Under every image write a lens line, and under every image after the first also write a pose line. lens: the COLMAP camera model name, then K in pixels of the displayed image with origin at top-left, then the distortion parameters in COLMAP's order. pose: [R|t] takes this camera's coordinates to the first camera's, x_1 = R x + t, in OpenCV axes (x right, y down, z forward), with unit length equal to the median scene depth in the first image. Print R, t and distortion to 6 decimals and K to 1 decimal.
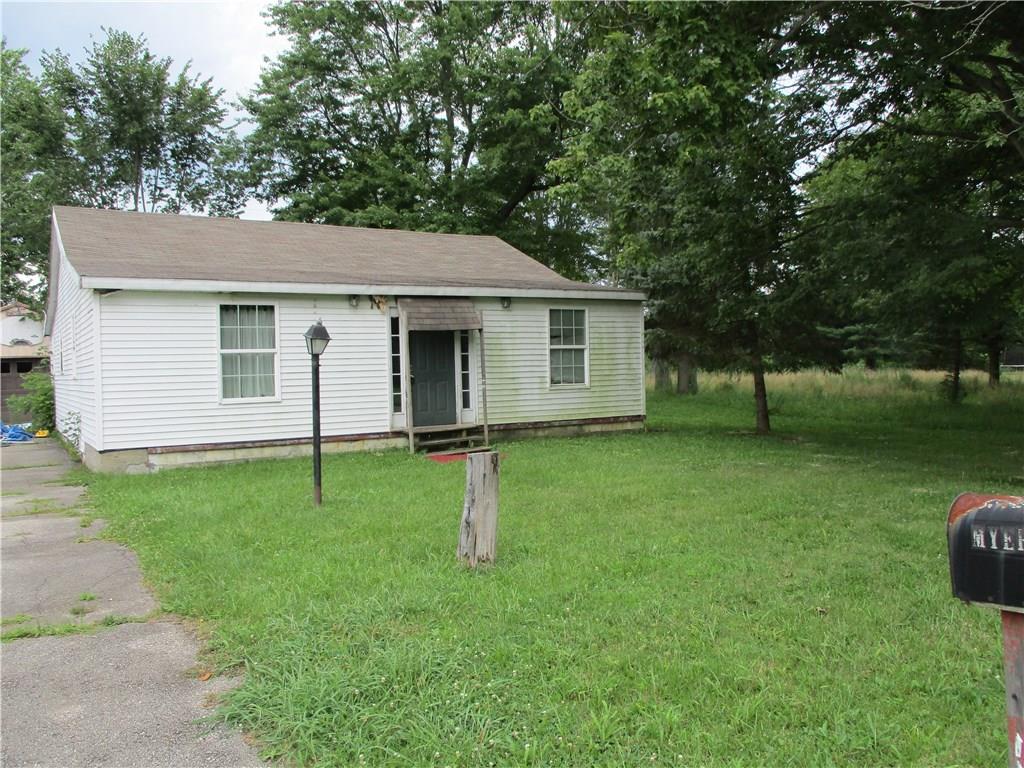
lens RADIAL K [[855.1, 0, 512.0], [0, 855.1, 384.0], [0, 0, 1]] dist [-0.012772, -0.003148]
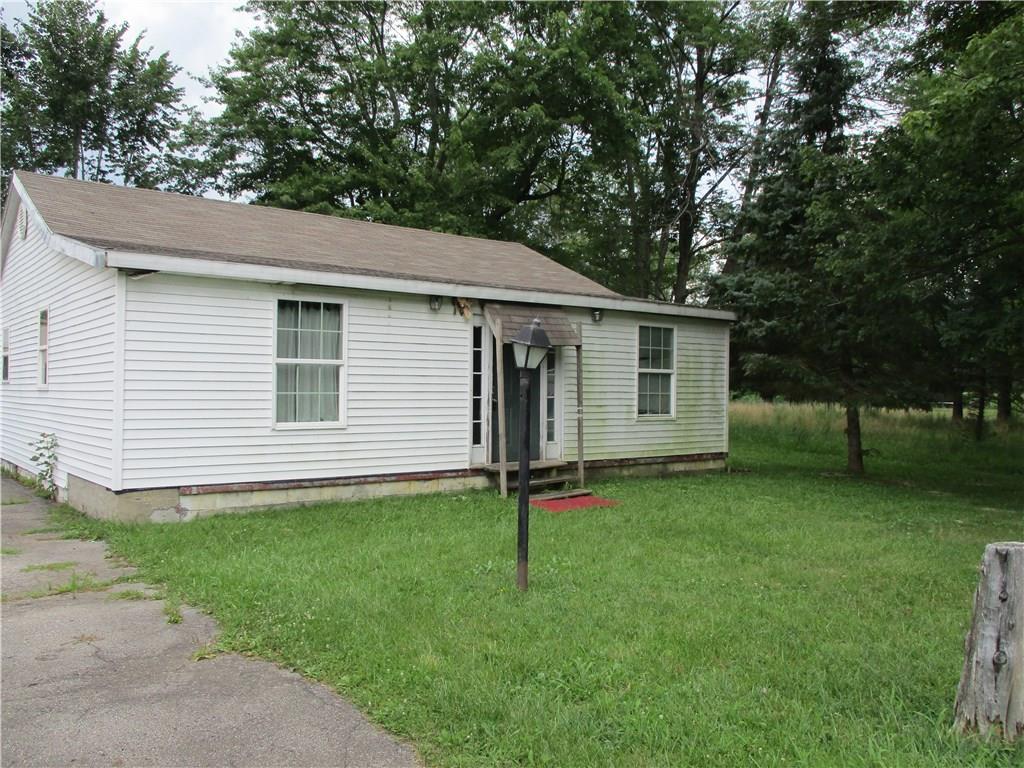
lens RADIAL K [[855.1, 0, 512.0], [0, 855.1, 384.0], [0, 0, 1]] dist [-0.012772, -0.003148]
pose [[0.992386, 0.033753, 0.118454, -0.178695], [-0.030511, 0.999111, -0.029077, -0.001341], [-0.119330, 0.025241, 0.992534, 0.176473]]
